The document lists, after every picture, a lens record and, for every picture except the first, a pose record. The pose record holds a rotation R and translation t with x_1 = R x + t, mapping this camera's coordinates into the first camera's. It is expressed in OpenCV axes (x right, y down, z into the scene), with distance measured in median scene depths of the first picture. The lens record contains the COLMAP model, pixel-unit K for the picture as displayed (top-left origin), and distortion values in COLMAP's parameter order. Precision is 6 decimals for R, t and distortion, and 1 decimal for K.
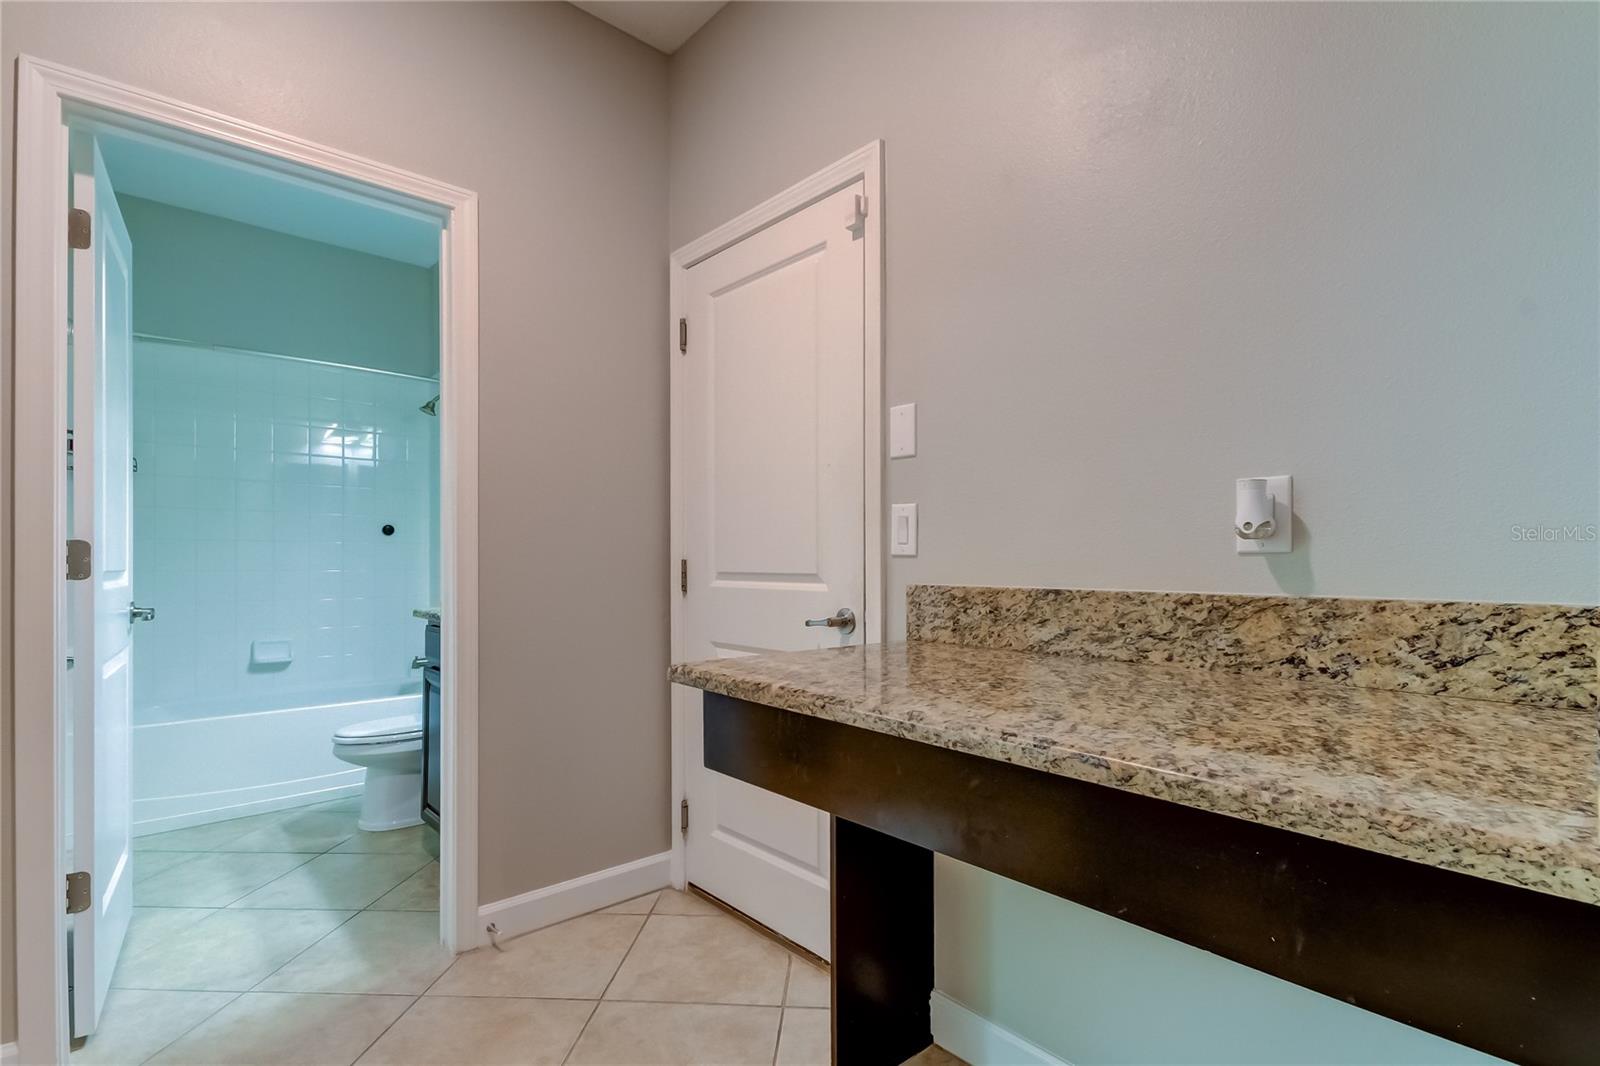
lens RADIAL K [[749.7, 0, 805.6], [0, 749.7, 554.9], [0, 0, 1]] dist [0.013338, -0.001290]
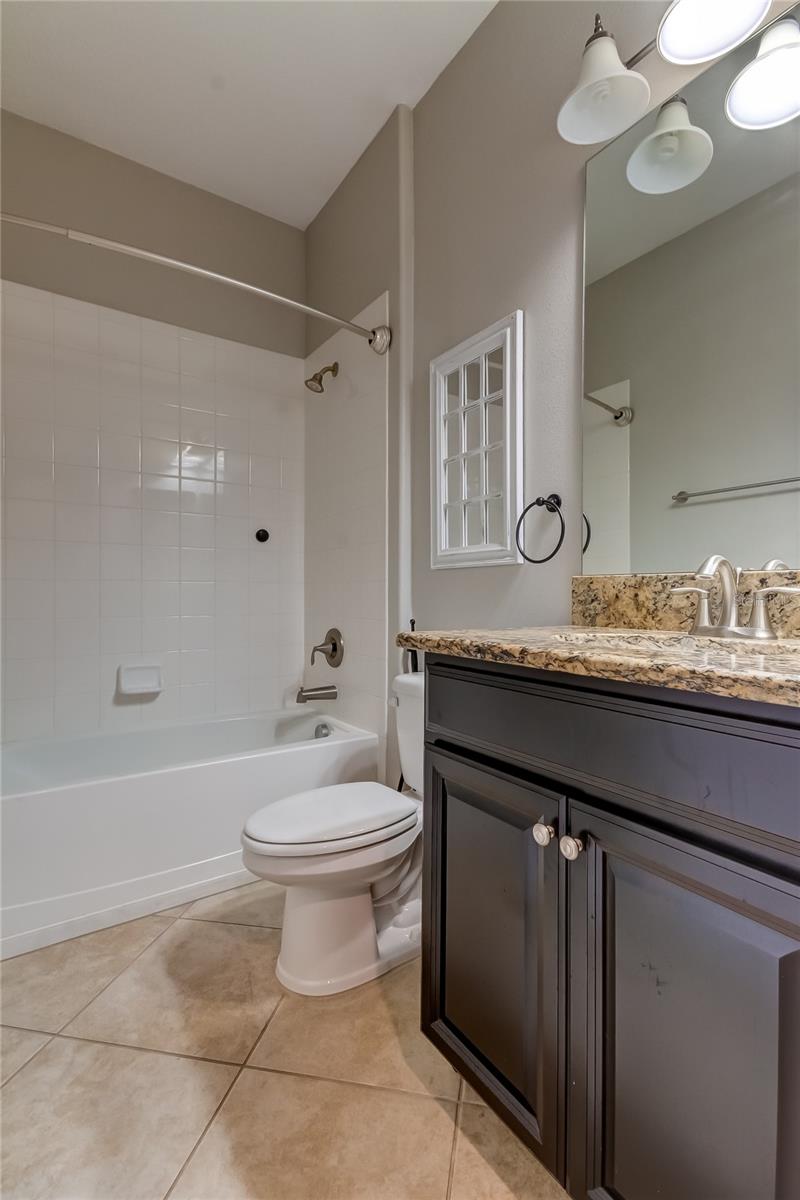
lens RADIAL K [[544.7, 0, 419.0], [0, 544.7, 596.1], [0, 0, 1]] dist [-0.000579, -0.000470]
pose [[0.992495, -0.000020, -0.122283, -0.354956], [0.001035, 0.999966, 0.008232, 0.034565], [0.122279, -0.008297, 0.992461, 0.478599]]
